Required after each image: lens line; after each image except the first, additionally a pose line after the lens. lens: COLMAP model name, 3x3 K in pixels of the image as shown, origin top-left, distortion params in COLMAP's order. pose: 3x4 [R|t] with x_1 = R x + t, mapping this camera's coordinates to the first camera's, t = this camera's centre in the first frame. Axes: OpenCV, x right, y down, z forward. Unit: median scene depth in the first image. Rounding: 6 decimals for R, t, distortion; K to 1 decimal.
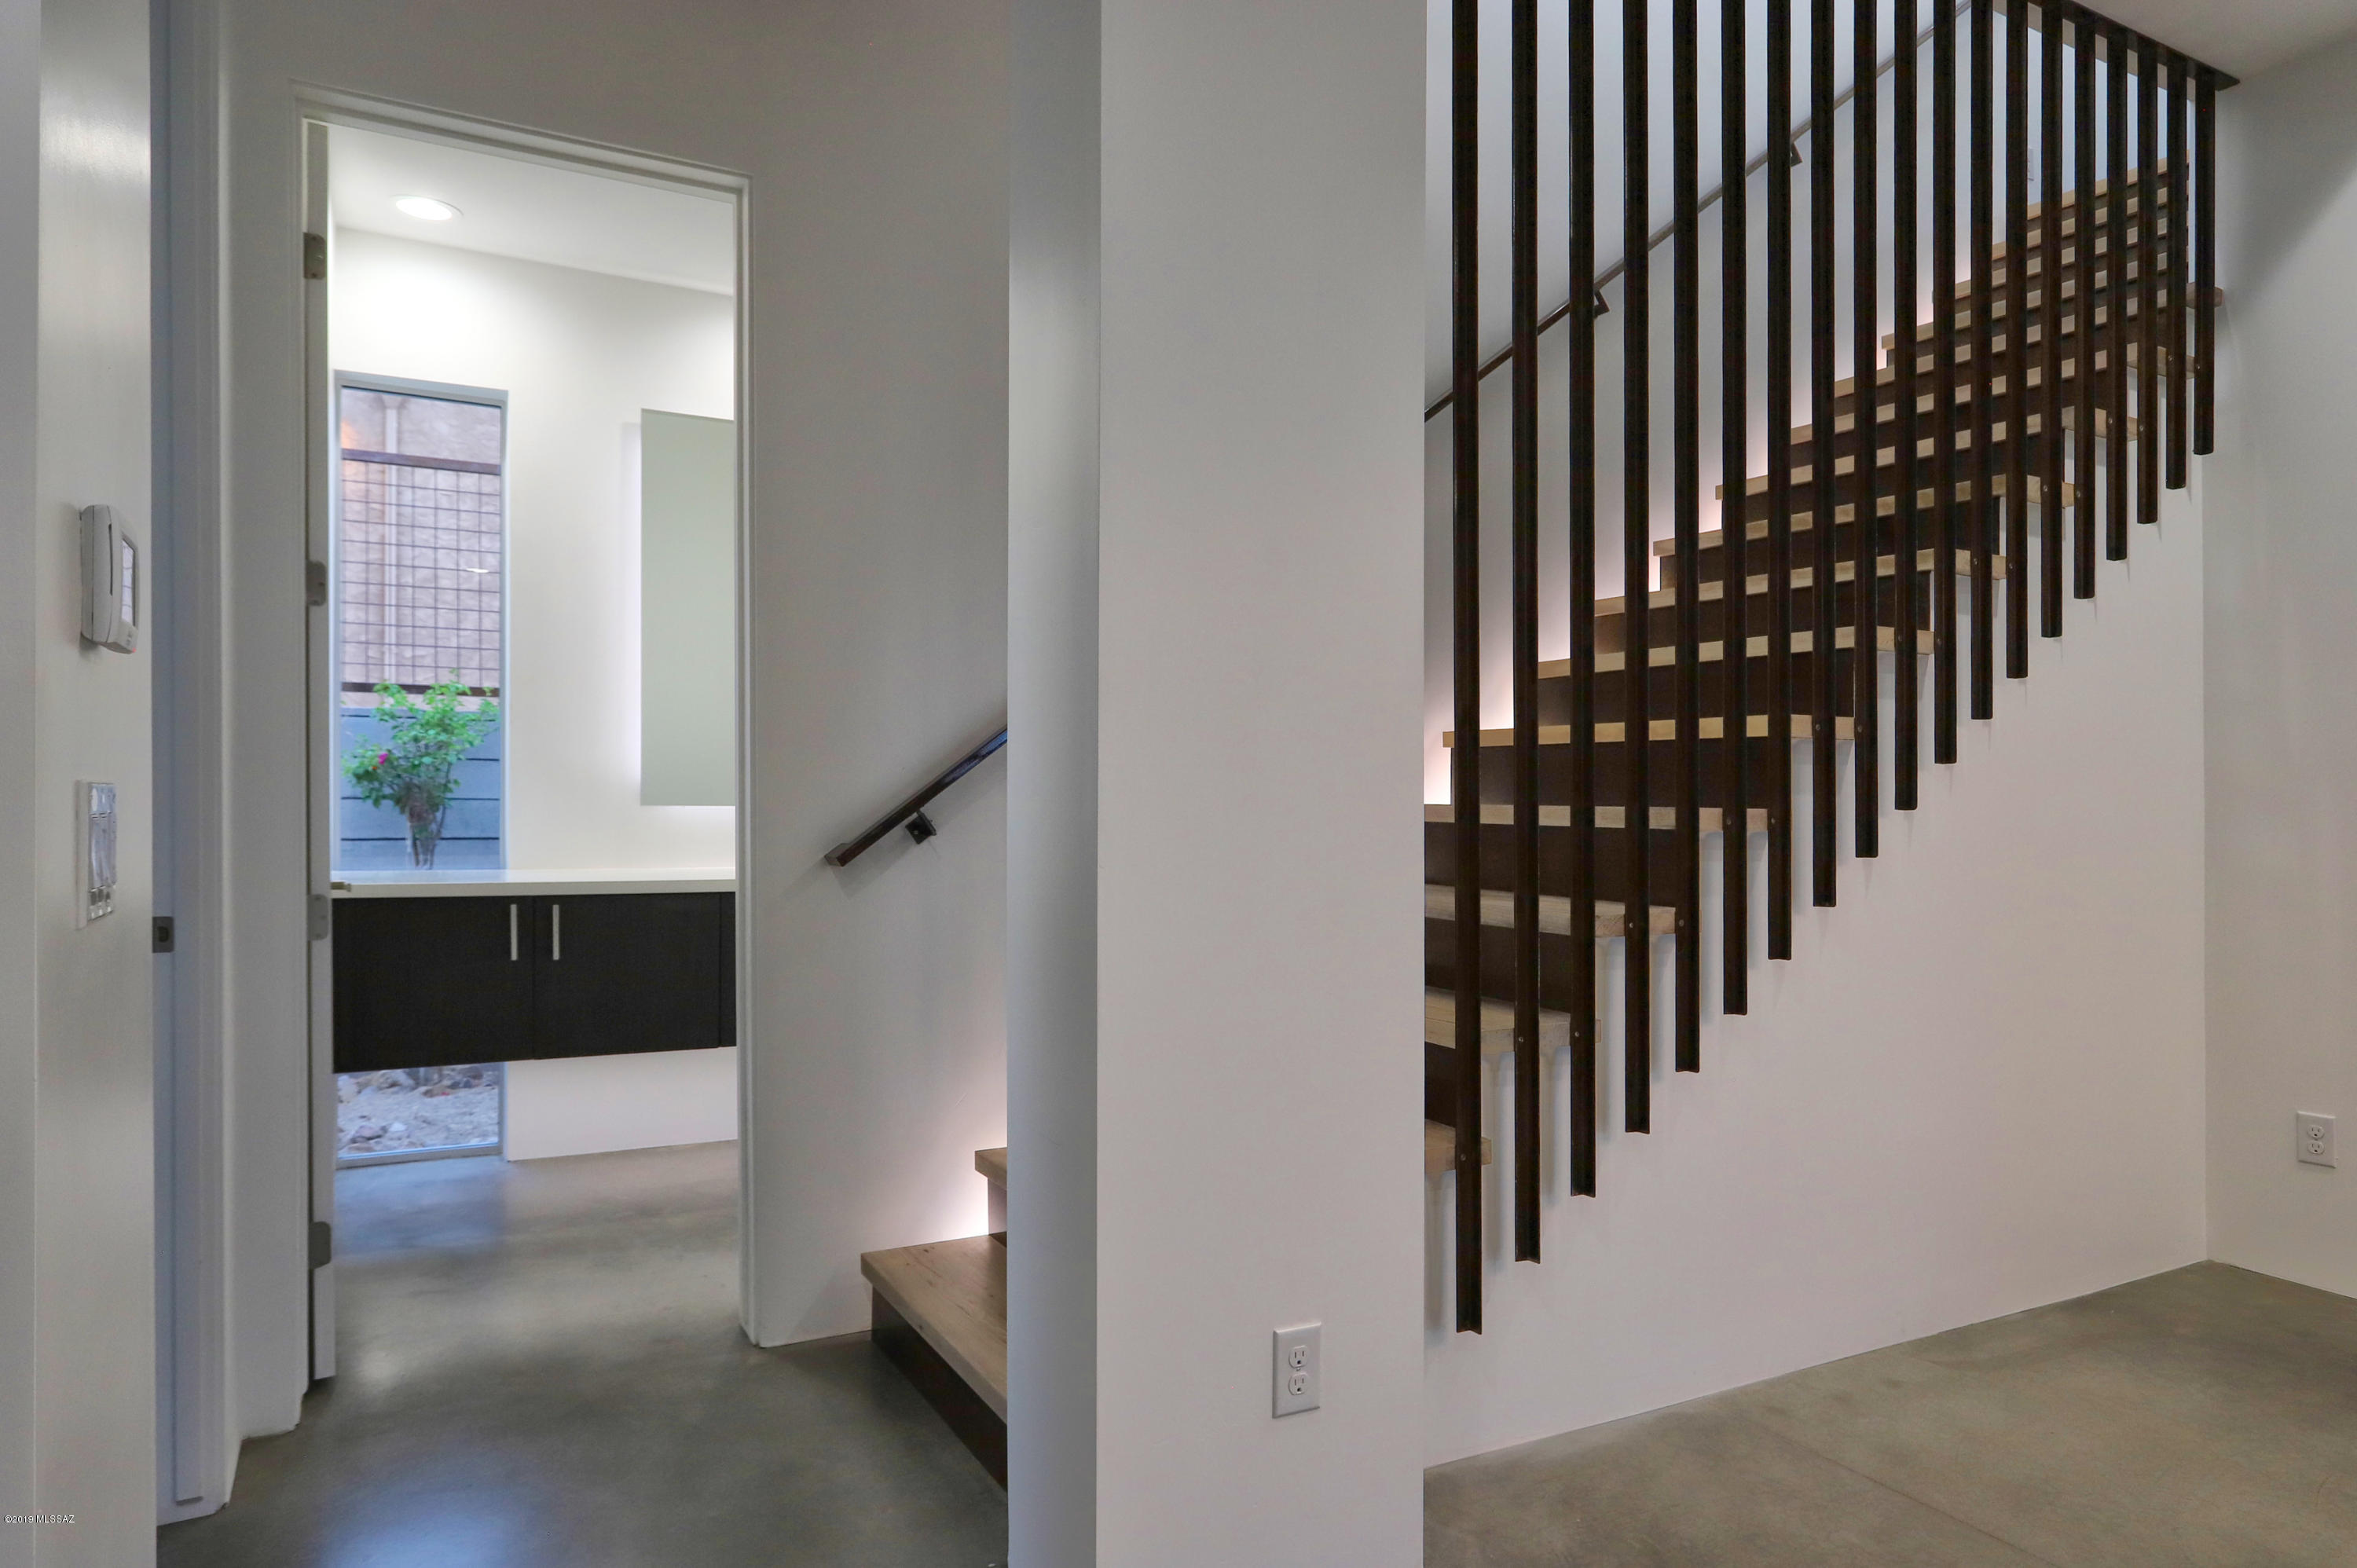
lens RADIAL K [[1477.9, 0, 1176.8], [0, 1477.9, 794.8], [0, 0, 1]] dist [0.001863, 0.000434]
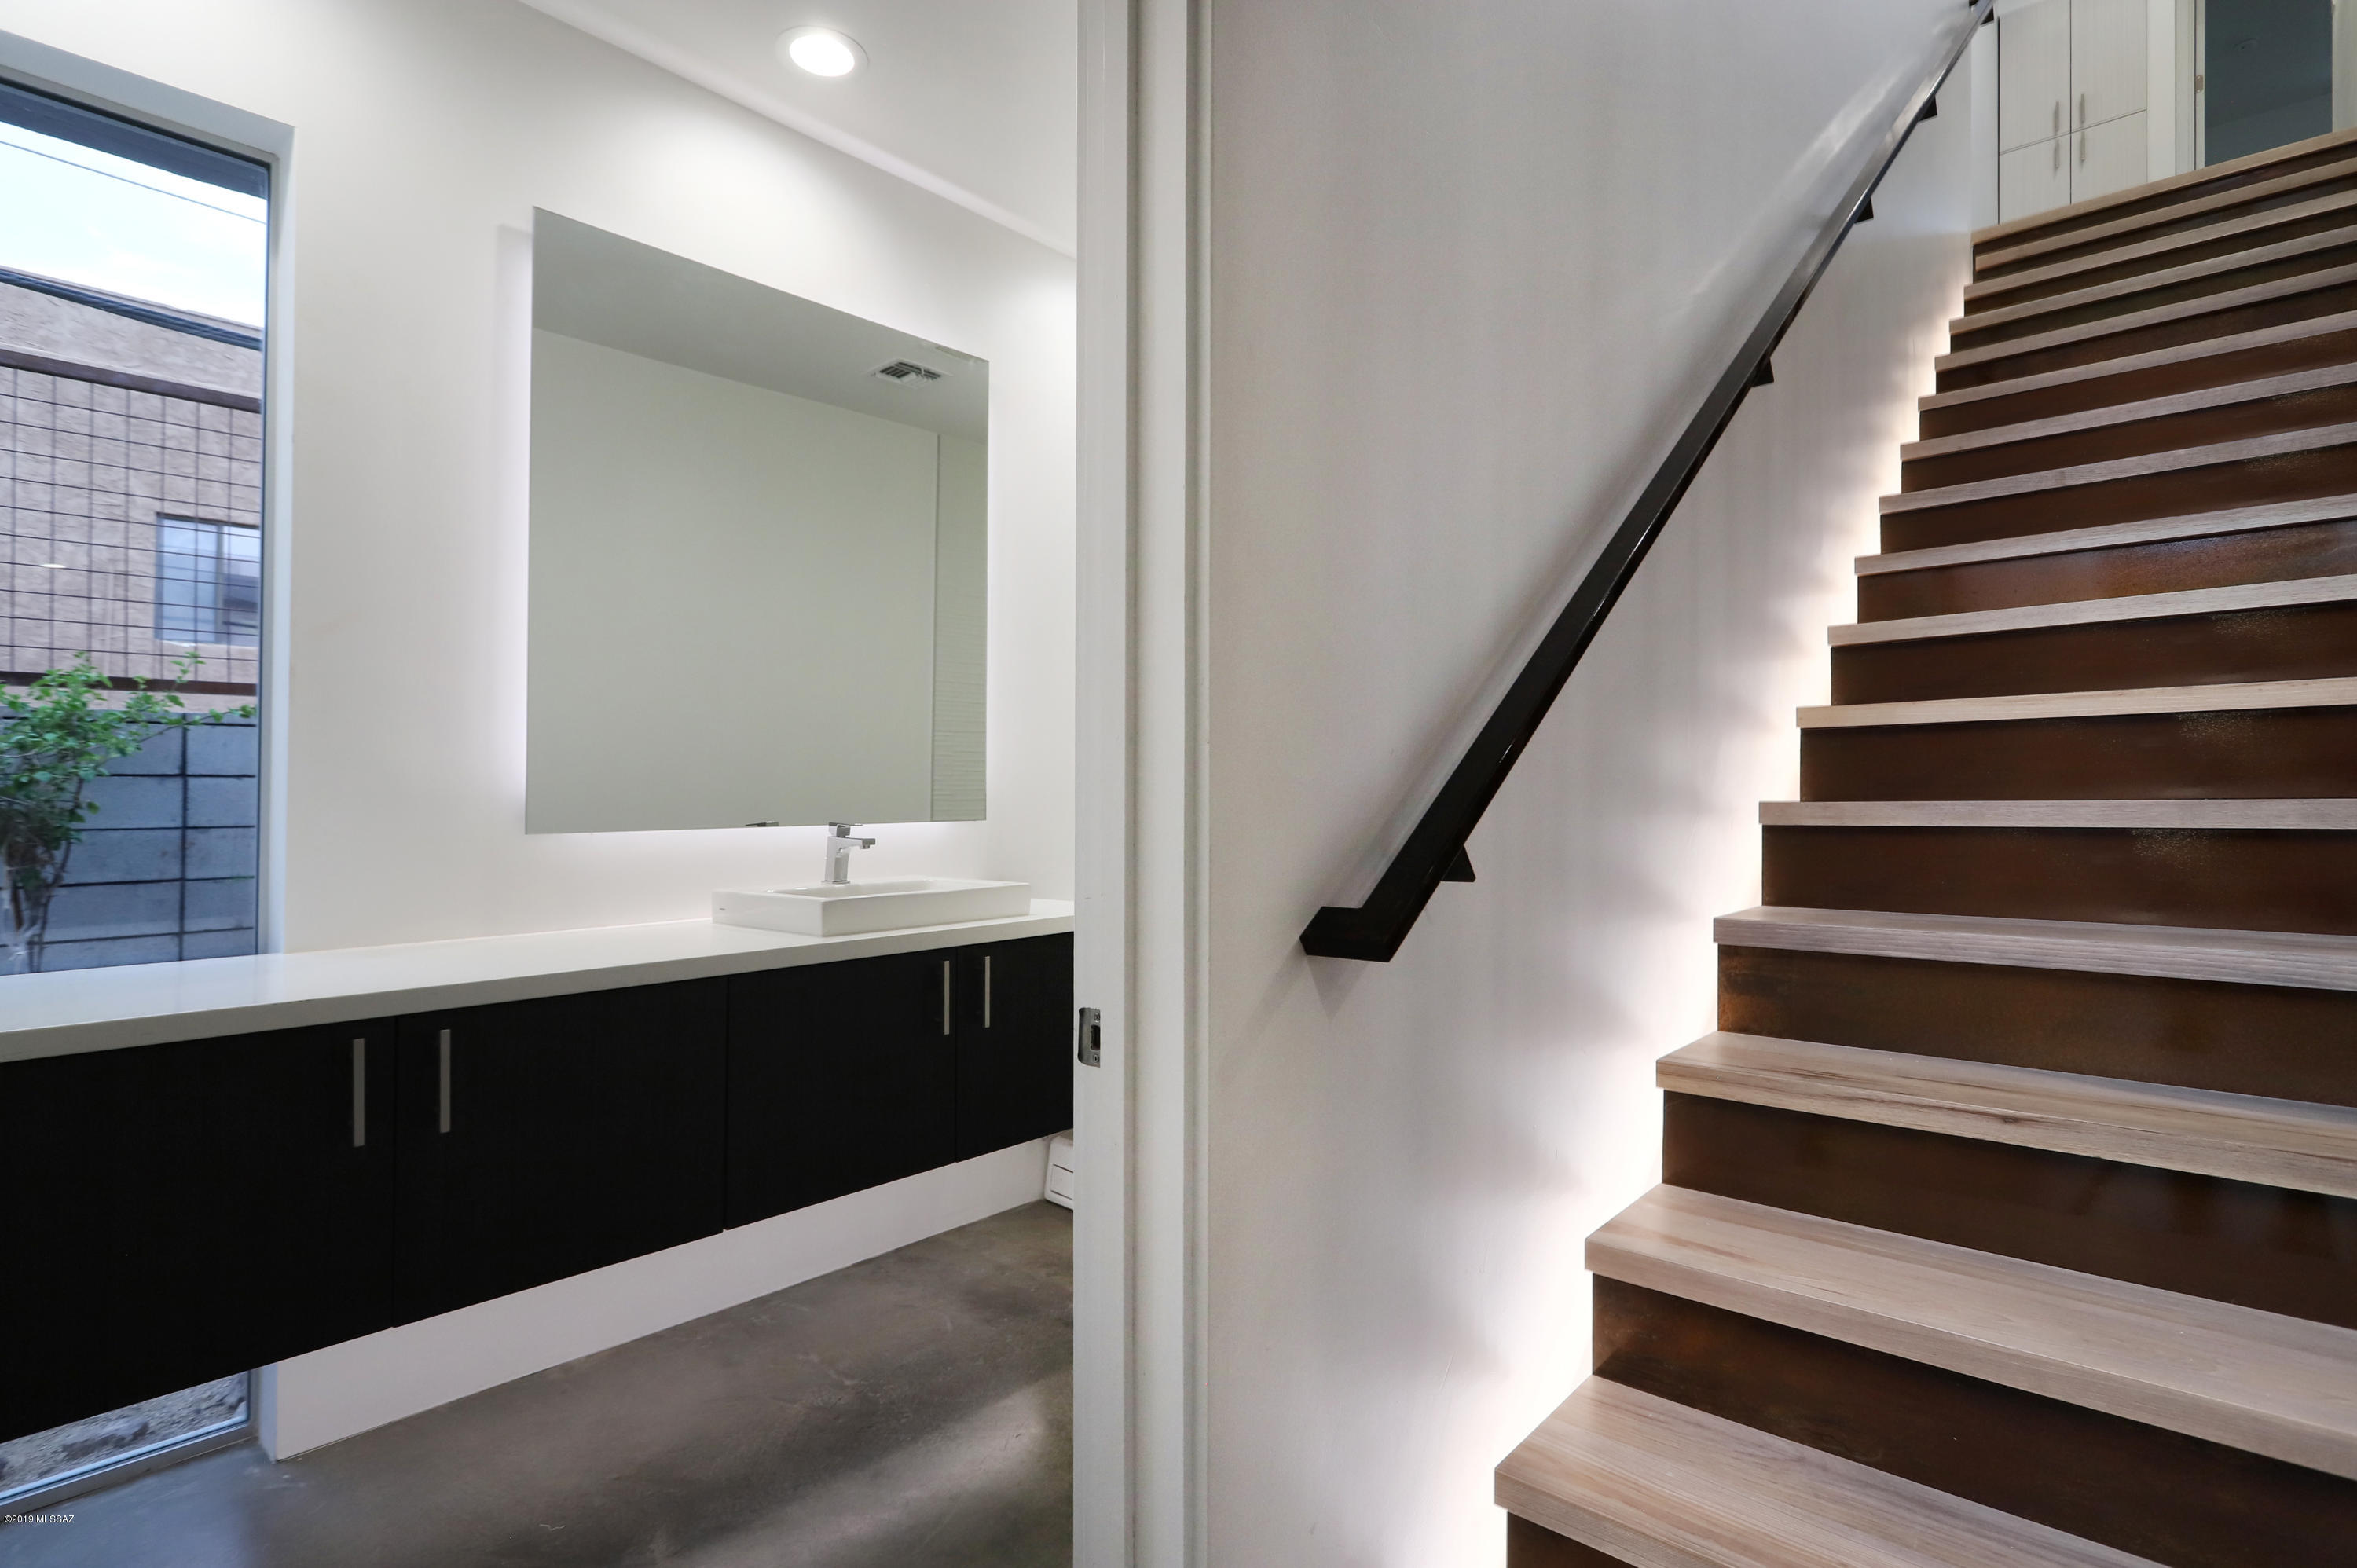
lens RADIAL K [[1137.0, 0, 1185.2], [0, 1137.0, 764.4], [0, 0, 1]] dist [-0.003196, -0.000773]
pose [[0.938064, -0.011172, 0.346281, -0.182563], [0.022229, 0.999361, -0.027976, -0.001948], [-0.345747, 0.033941, 0.937714, 0.306326]]
